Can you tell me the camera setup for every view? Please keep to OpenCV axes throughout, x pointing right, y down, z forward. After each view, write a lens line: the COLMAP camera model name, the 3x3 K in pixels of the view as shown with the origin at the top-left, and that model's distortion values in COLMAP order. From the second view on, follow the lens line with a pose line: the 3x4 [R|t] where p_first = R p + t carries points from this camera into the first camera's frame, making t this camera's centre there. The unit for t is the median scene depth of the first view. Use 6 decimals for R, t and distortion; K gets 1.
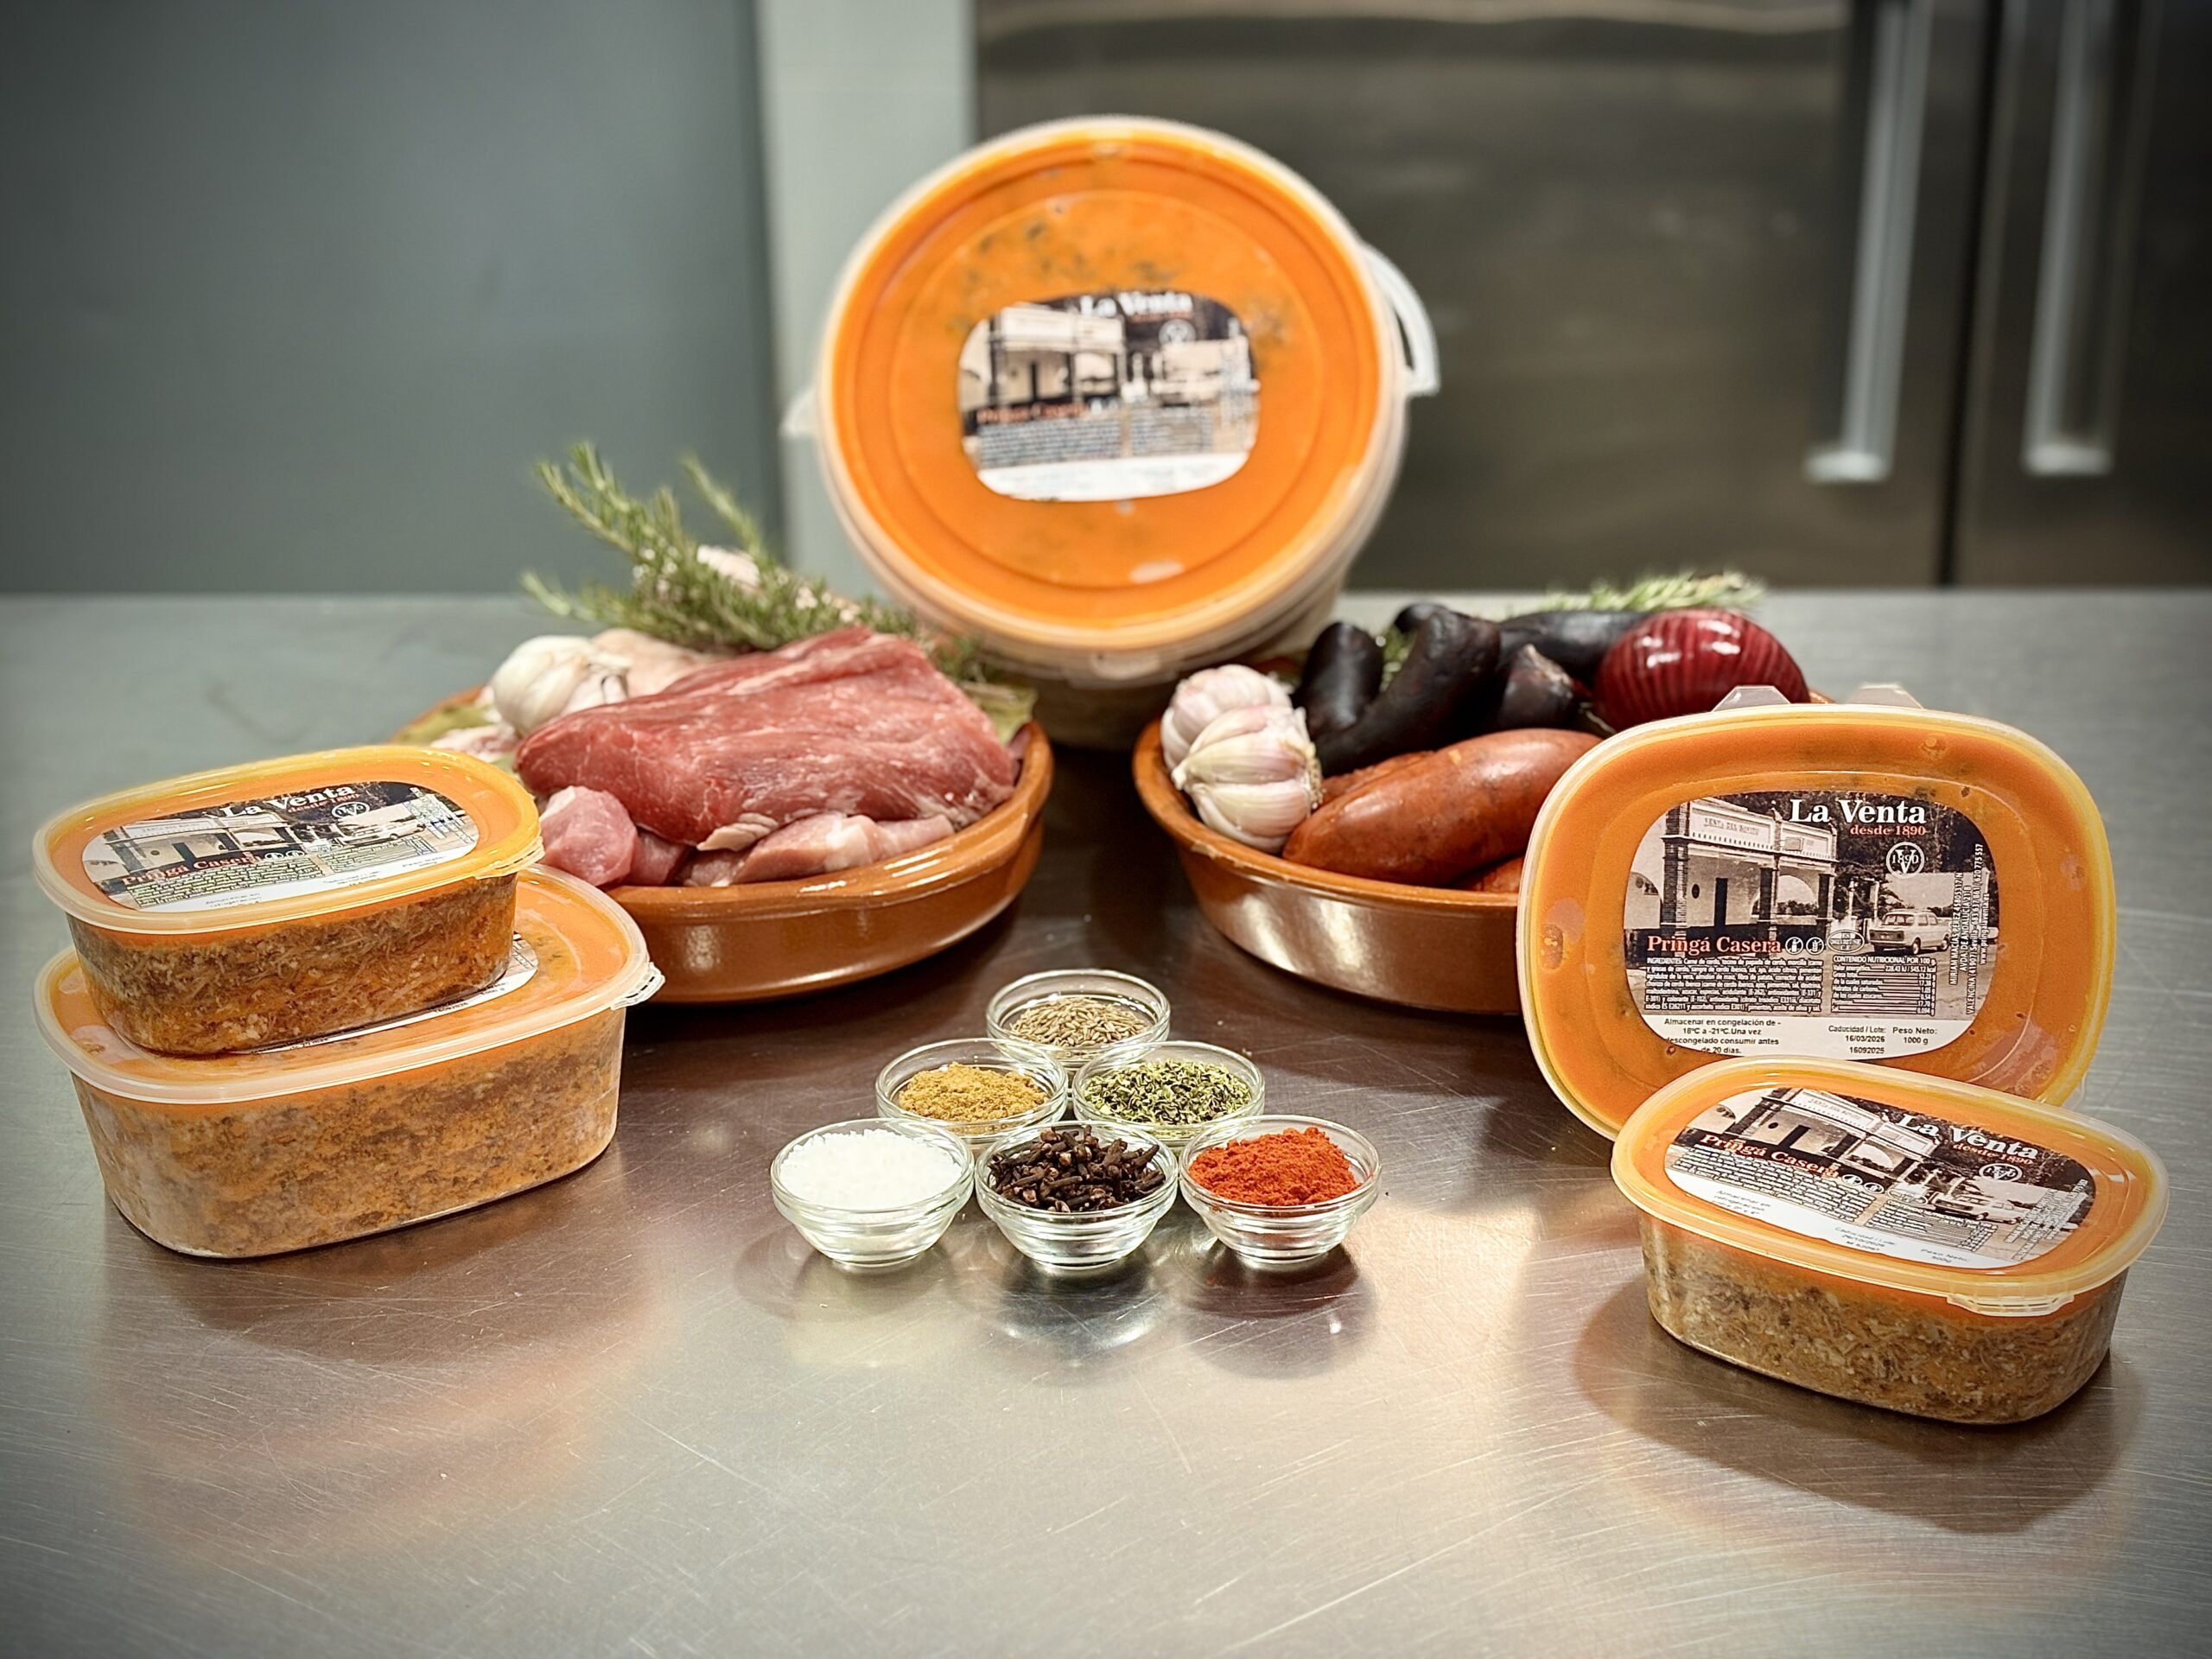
lens RADIAL K [[3372.1, 0, 1142.1], [0, 3372.1, 818.8], [0, 0, 1]] dist [0.256155, -1.058995]
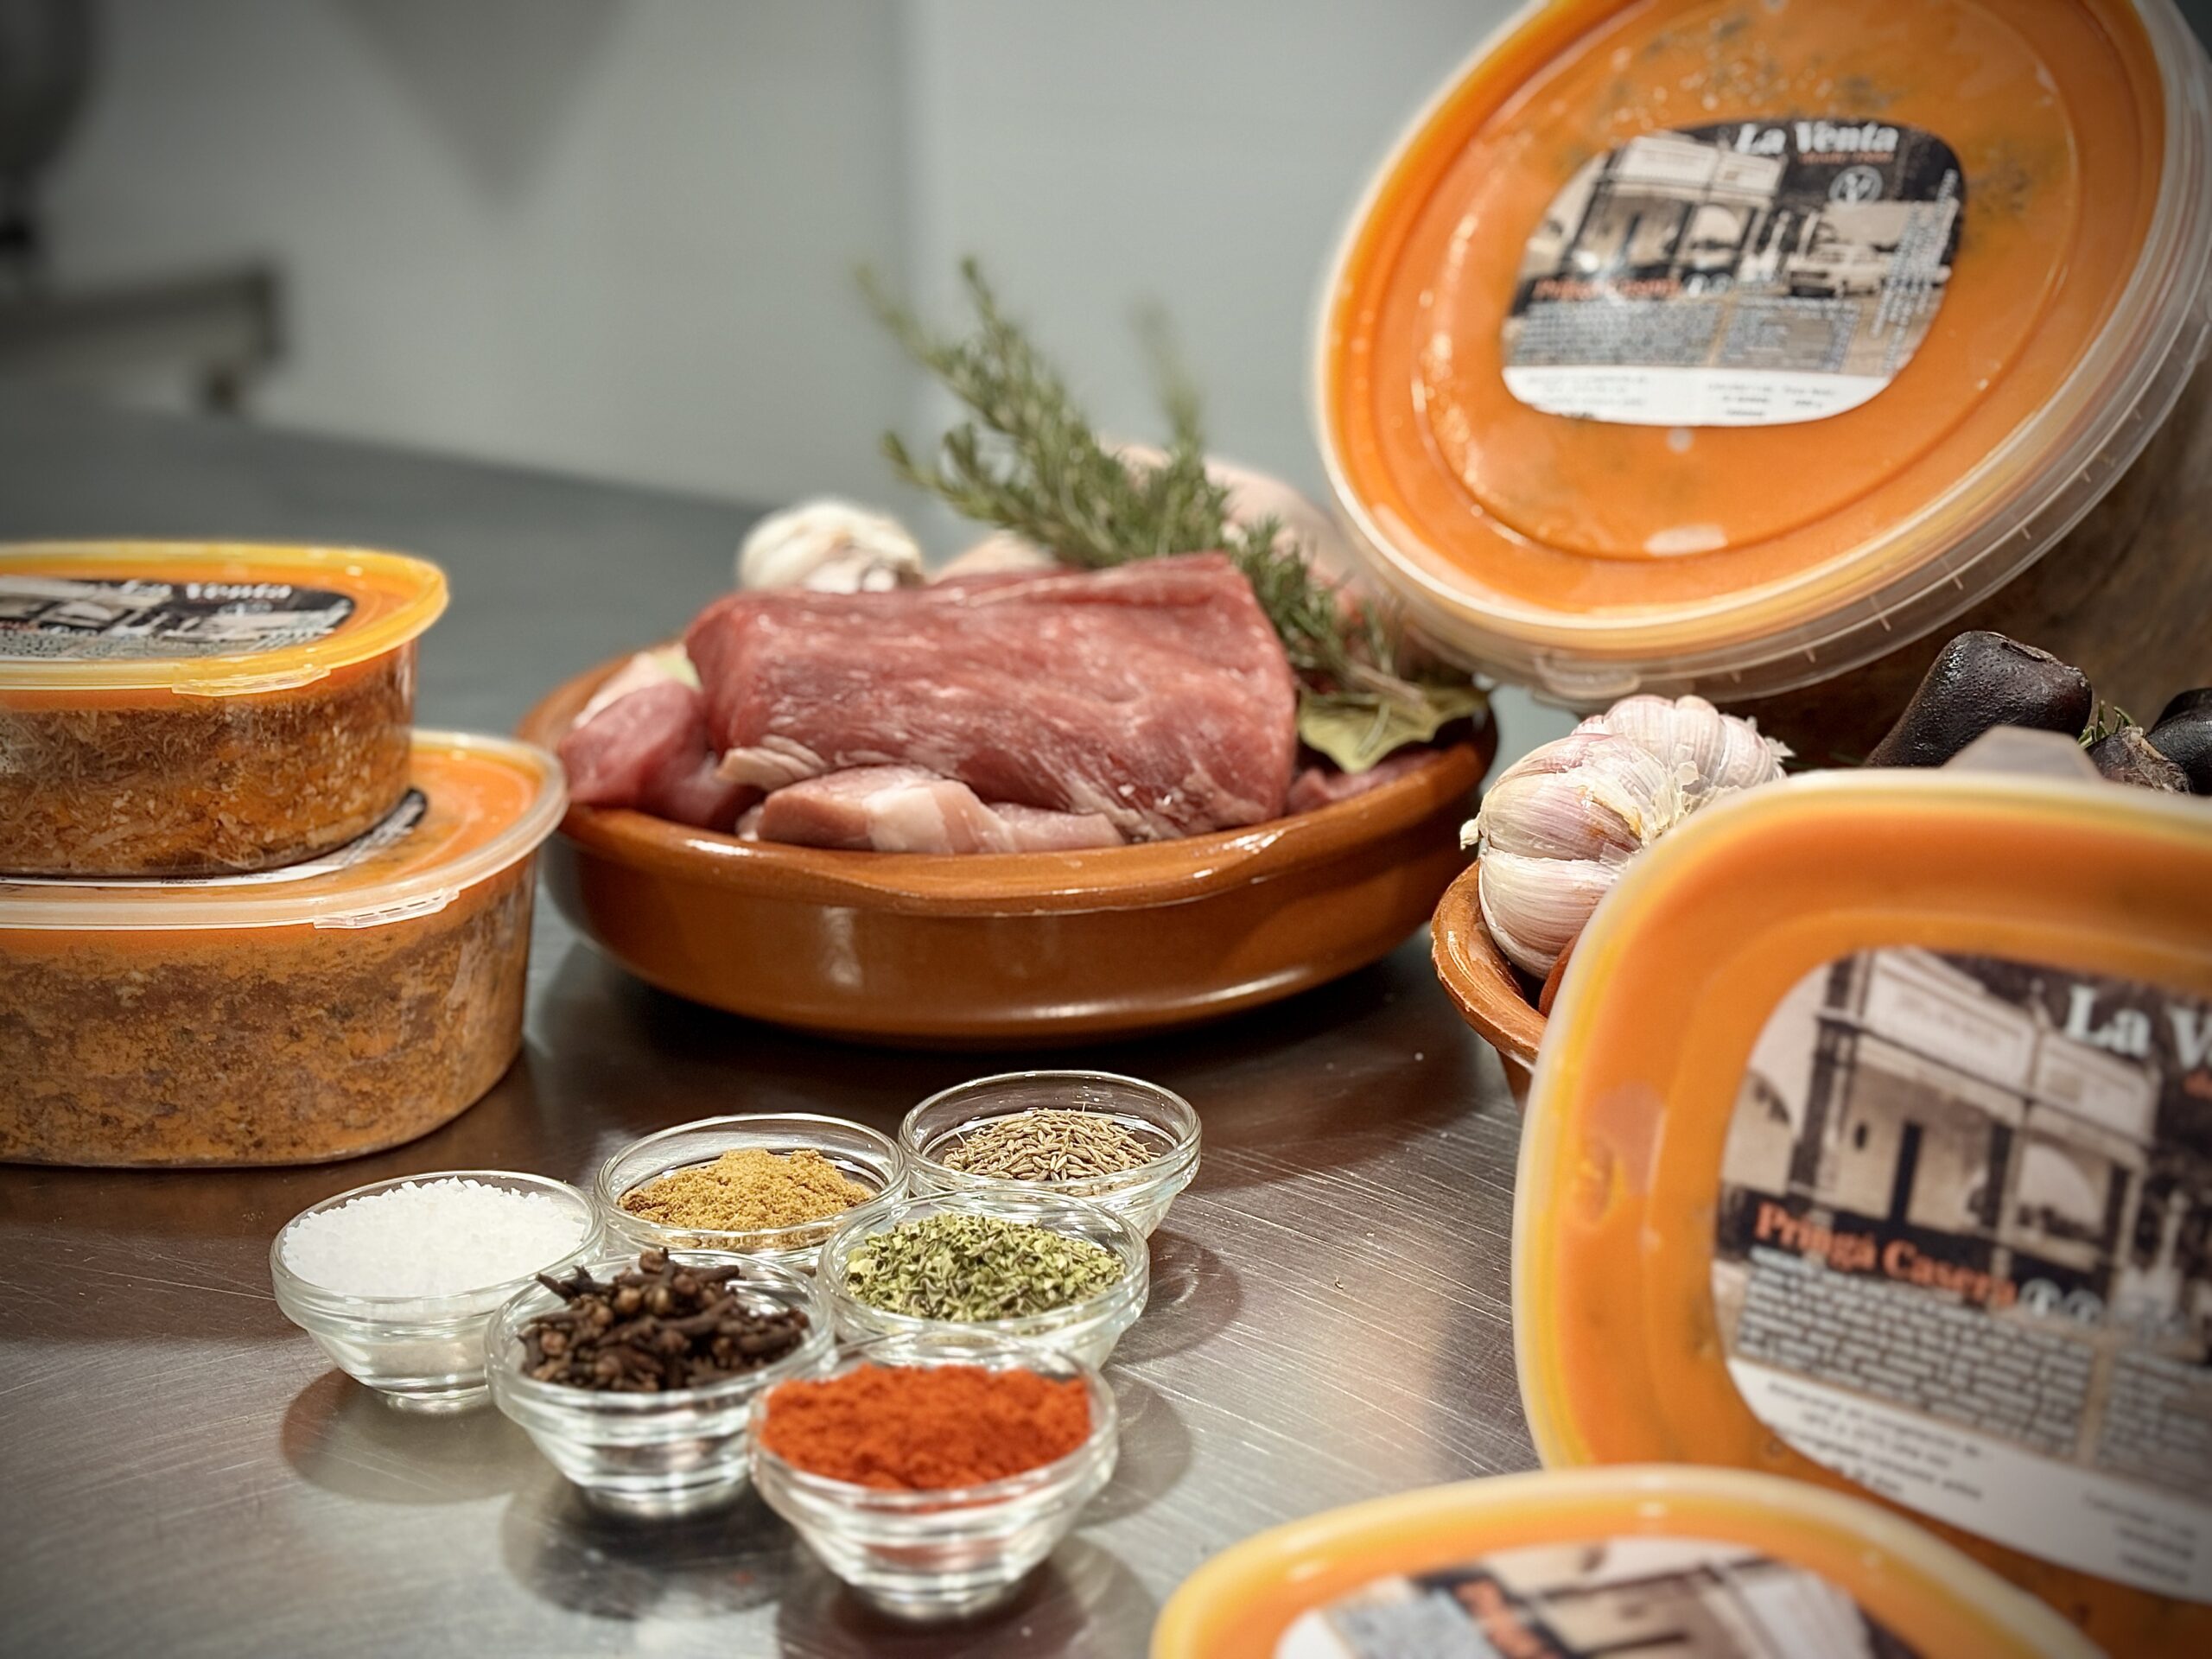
lens RADIAL K [[3361.3, 0, 1106.0], [0, 3361.3, 829.5], [0, 0, 1]] dist [0.264590, -1.199178]
pose [[0.781937, 0.177752, -0.597476, 0.360725], [-0.225085, 0.974328, -0.004709, 0.005243], [0.581301, 0.138165, 0.801873, 0.540835]]
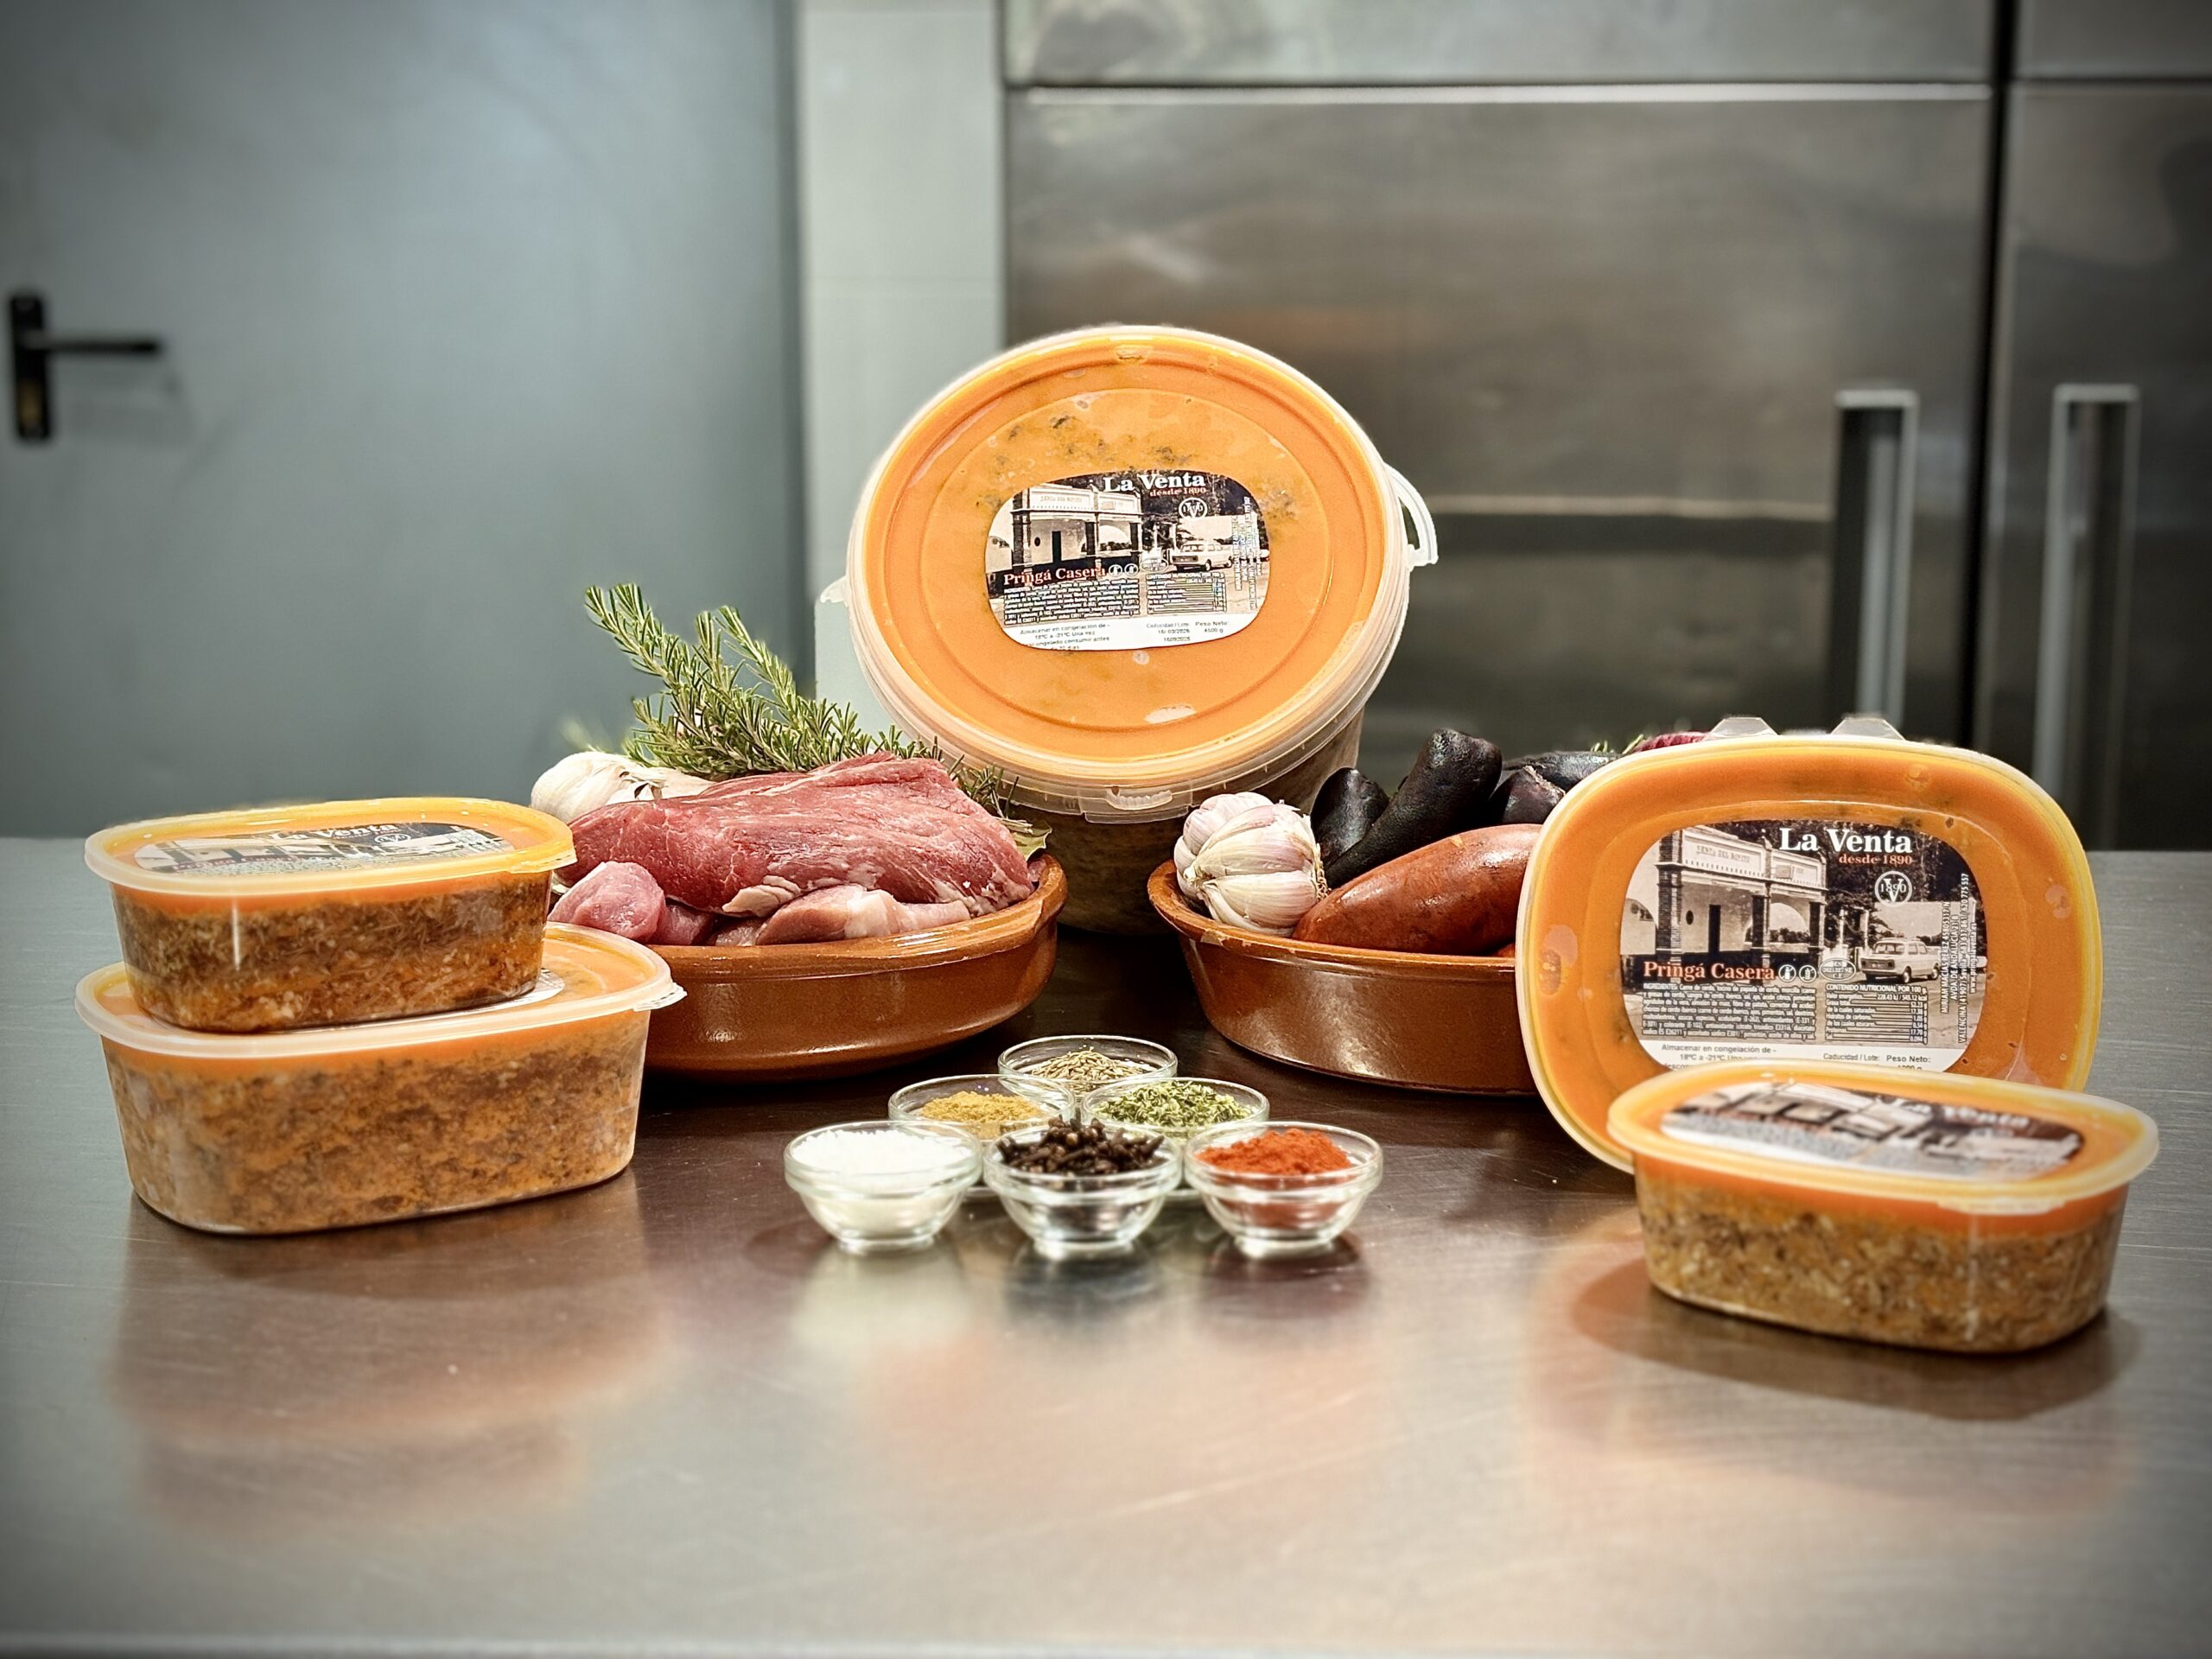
lens RADIAL K [[3361.3, 0, 1106.0], [0, 3361.3, 829.5], [0, 0, 1]] dist [0.264590, -1.199178]
pose [[0.999740, 0.010956, -0.019980, 0.006558], [-0.014675, 0.980355, -0.196695, 0.199227], [0.017433, 0.196937, 0.980261, -0.013550]]
